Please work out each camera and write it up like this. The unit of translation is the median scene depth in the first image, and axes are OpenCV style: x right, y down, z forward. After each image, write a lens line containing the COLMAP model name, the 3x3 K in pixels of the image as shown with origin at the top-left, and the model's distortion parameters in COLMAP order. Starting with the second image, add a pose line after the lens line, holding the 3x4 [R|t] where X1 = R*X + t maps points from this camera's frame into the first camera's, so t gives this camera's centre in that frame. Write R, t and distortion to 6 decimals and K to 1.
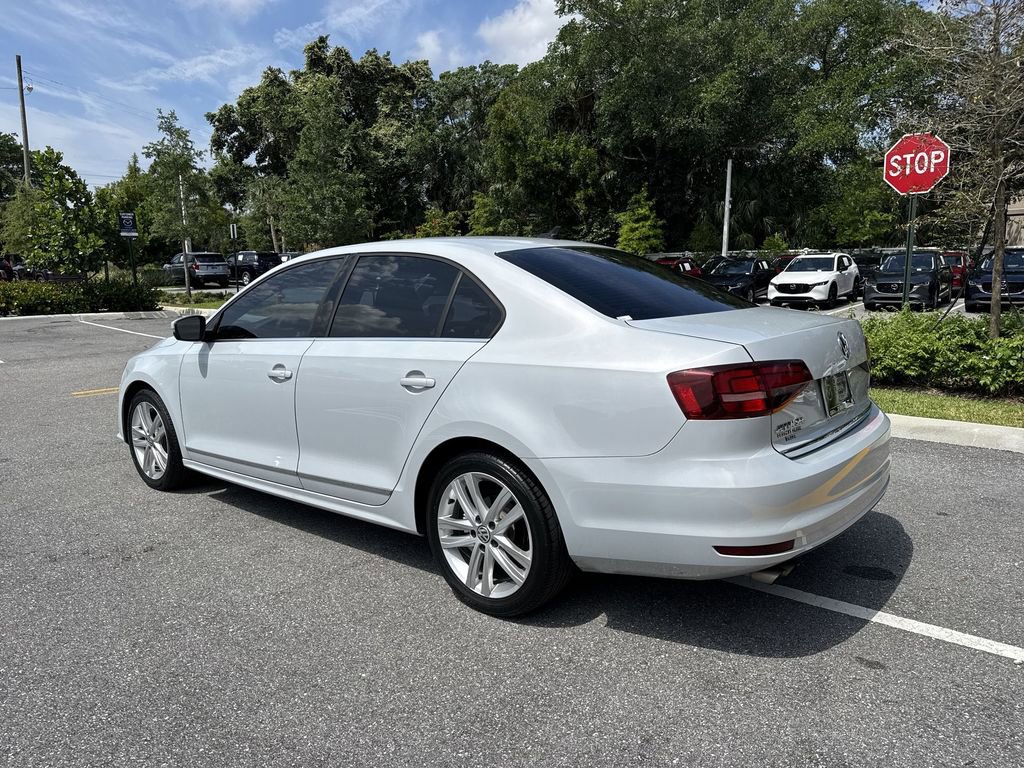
lens RADIAL K [[717.6, 0, 508.2], [0, 717.6, 385.6], [0, 0, 1]] dist [0.050232, -0.063450]
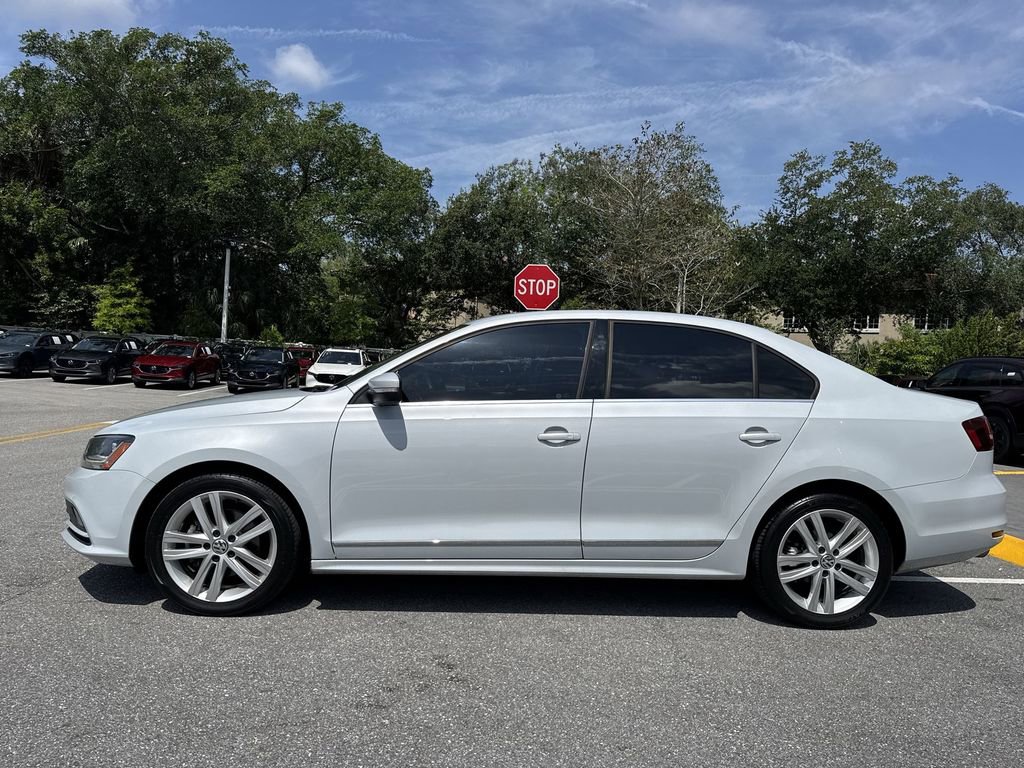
lens RADIAL K [[717.6, 0, 514.5], [0, 717.6, 382.5], [0, 0, 1]] dist [0.050232, -0.063450]
pose [[0.722898, 0.041826, 0.689687, -0.345833], [0.048587, 0.992618, -0.111125, 0.004917], [-0.689244, 0.113842, 0.715530, 0.124971]]
